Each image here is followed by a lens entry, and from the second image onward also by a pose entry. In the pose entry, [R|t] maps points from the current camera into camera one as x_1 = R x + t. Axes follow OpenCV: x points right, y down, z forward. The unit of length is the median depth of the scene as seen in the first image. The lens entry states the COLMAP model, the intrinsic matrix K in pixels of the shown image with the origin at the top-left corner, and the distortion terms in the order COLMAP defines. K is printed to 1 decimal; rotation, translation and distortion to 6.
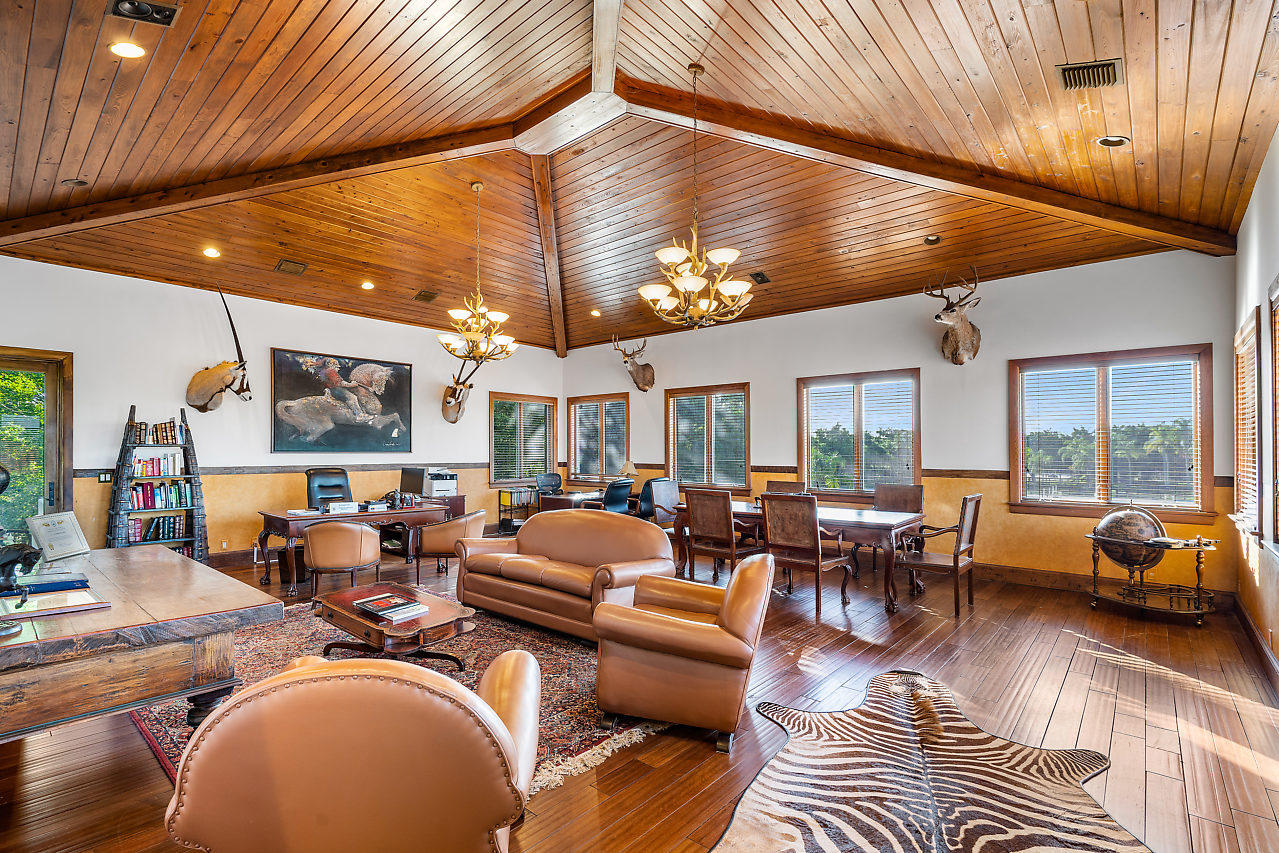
lens RADIAL K [[586.5, 0, 631.1], [0, 586.5, 431.2], [0, 0, 1]] dist [-0.010120, -0.000066]
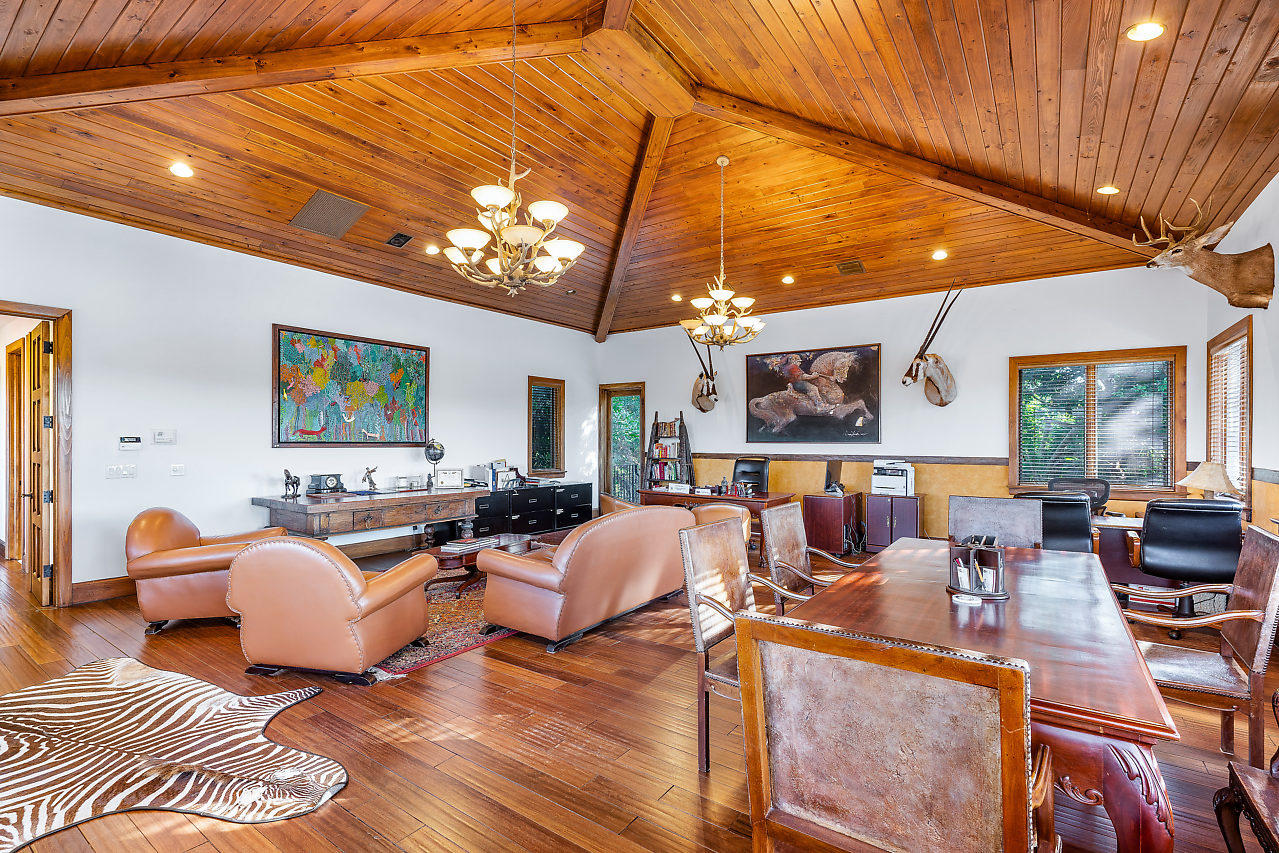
lens RADIAL K [[586.5, 0, 630.9], [0, 586.5, 438.7], [0, 0, 1]] dist [-0.010120, -0.000066]
pose [[0.106906, -0.002873, -0.994265, 0.546725], [0.029876, 0.999554, 0.000324, 0.021314], [0.993820, -0.029740, 0.106944, 0.613369]]
